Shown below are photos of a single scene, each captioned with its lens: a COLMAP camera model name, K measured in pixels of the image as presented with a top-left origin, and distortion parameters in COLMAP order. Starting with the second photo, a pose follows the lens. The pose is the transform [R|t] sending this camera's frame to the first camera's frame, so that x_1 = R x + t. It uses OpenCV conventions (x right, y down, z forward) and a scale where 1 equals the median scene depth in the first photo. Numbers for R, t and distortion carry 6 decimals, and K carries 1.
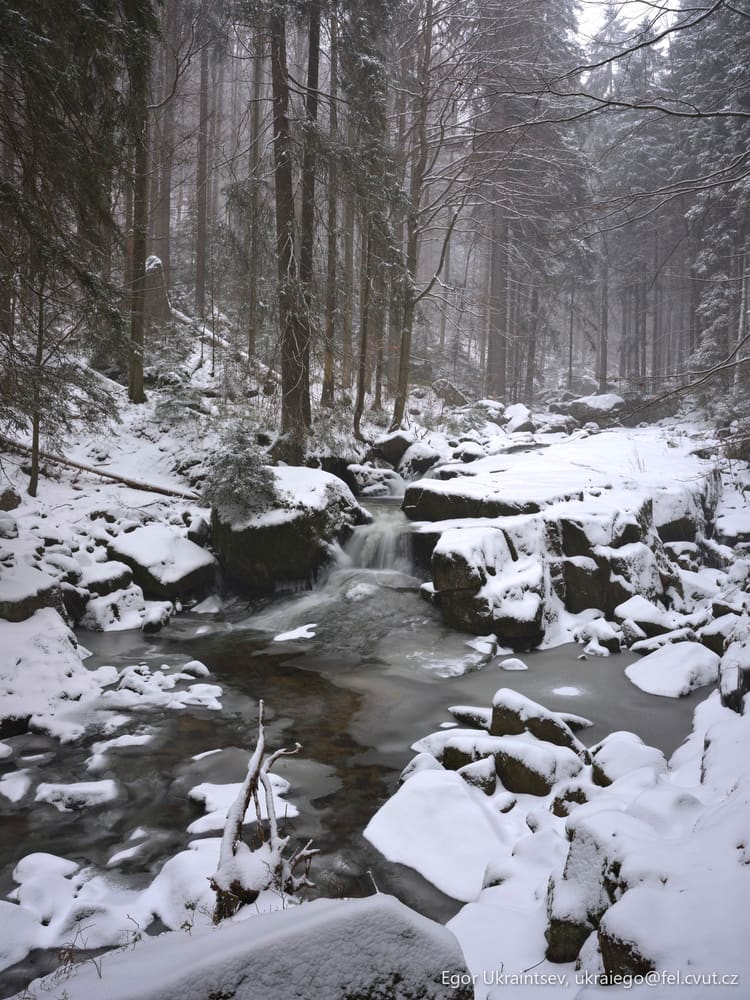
lens RADIAL K [[829.6, 0, 374.4], [0, 829.6, 494.3], [0, 0, 1]] dist [-0.134262, 0.065677]
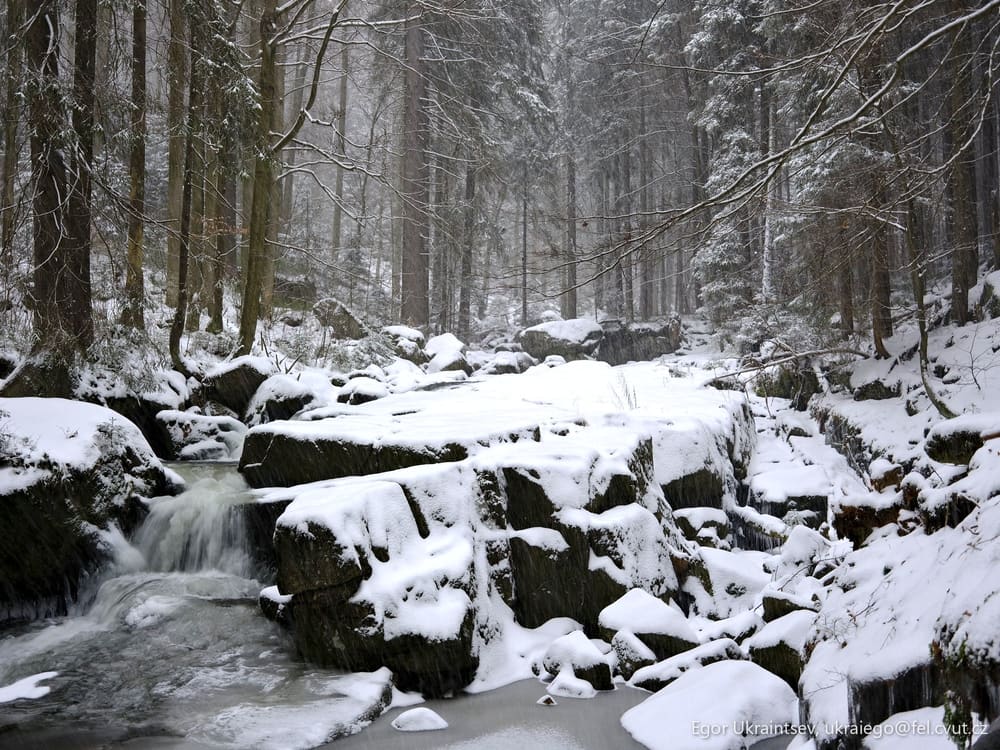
lens RADIAL K [[1192.9, 0, 506.5], [0, 1192.9, 375.0], [0, 0, 1]] dist [0.000719, 0.000000]
pose [[0.977319, -0.008582, 0.211596, 0.044997], [0.030574, 0.994429, -0.100882, 0.046448], [-0.209552, 0.105063, 0.972137, 0.150267]]
